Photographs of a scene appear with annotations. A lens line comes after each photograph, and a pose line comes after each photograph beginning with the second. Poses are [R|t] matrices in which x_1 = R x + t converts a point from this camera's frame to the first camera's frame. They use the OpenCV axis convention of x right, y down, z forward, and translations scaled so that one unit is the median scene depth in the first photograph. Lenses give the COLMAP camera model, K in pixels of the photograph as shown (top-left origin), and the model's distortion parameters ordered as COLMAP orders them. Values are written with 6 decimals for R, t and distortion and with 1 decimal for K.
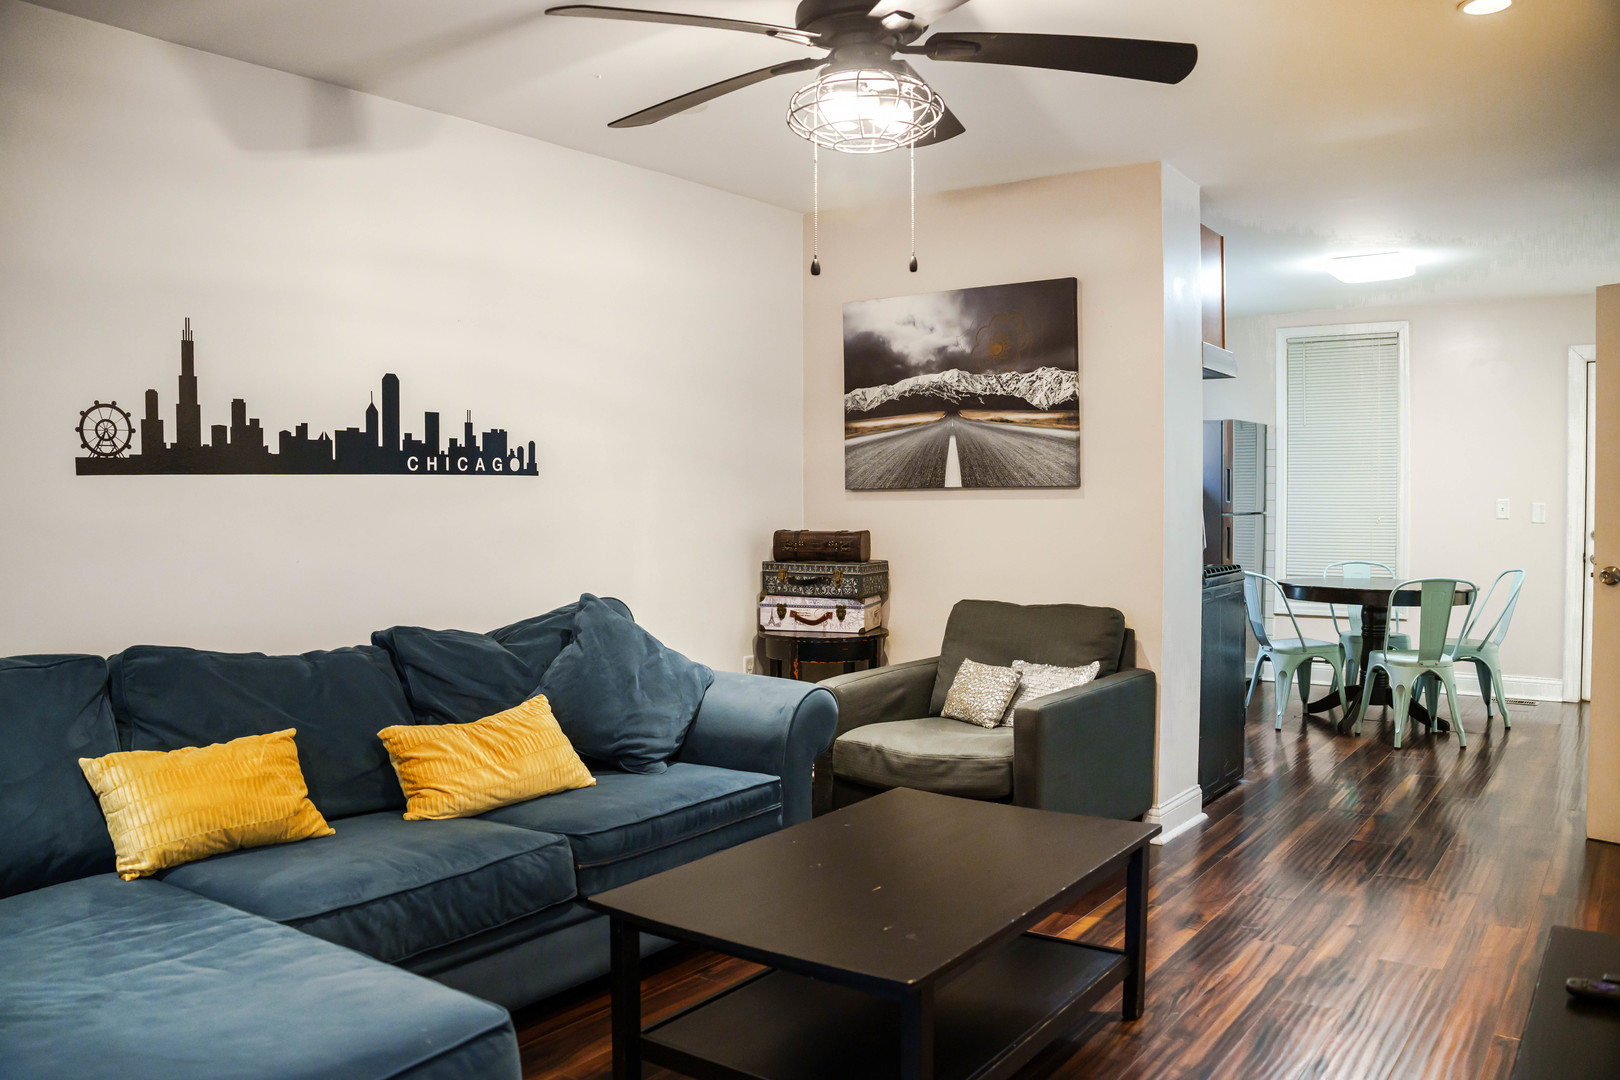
lens RADIAL K [[1279.1, 0, 813.5], [0, 1279.1, 534.7], [0, 0, 1]] dist [-0.188566, 0.127208]
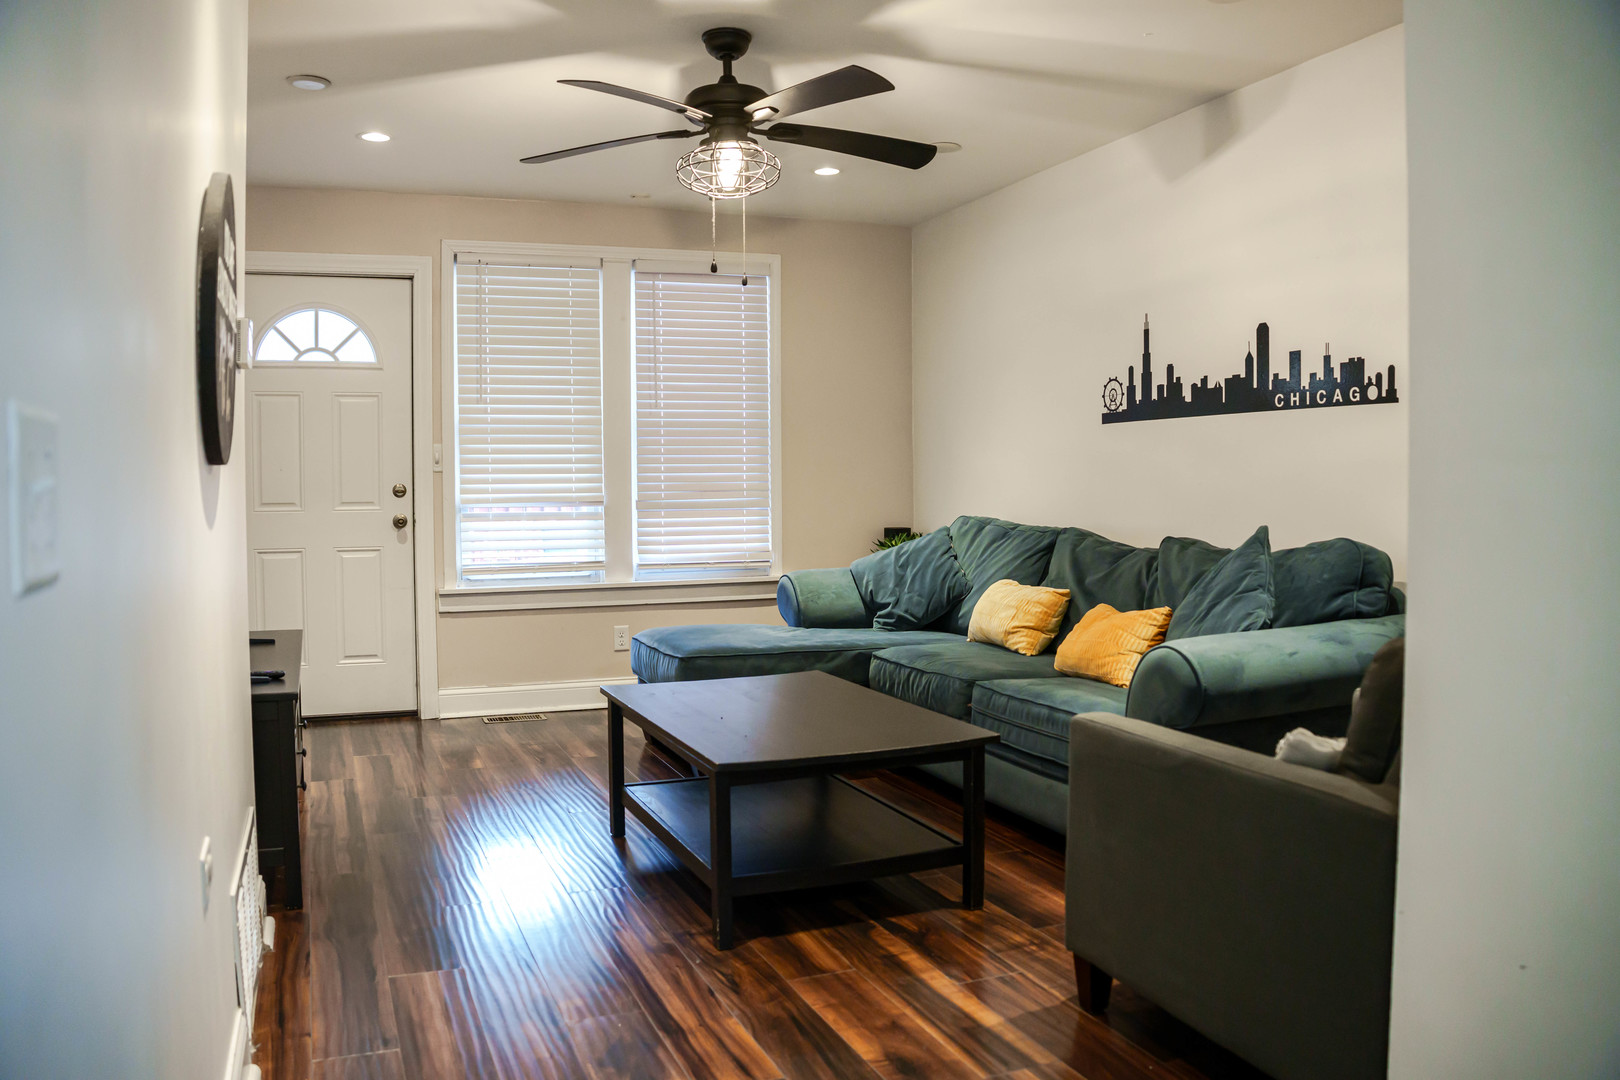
lens RADIAL K [[1279.1, 0, 813.5], [0, 1279.1, 534.7], [0, 0, 1]] dist [-0.188566, 0.127208]
pose [[-0.539600, 0.043818, -0.840780, 0.844956], [-0.018731, 0.997773, 0.064021, -0.001551], [0.841713, 0.050295, -0.537578, 1.279289]]
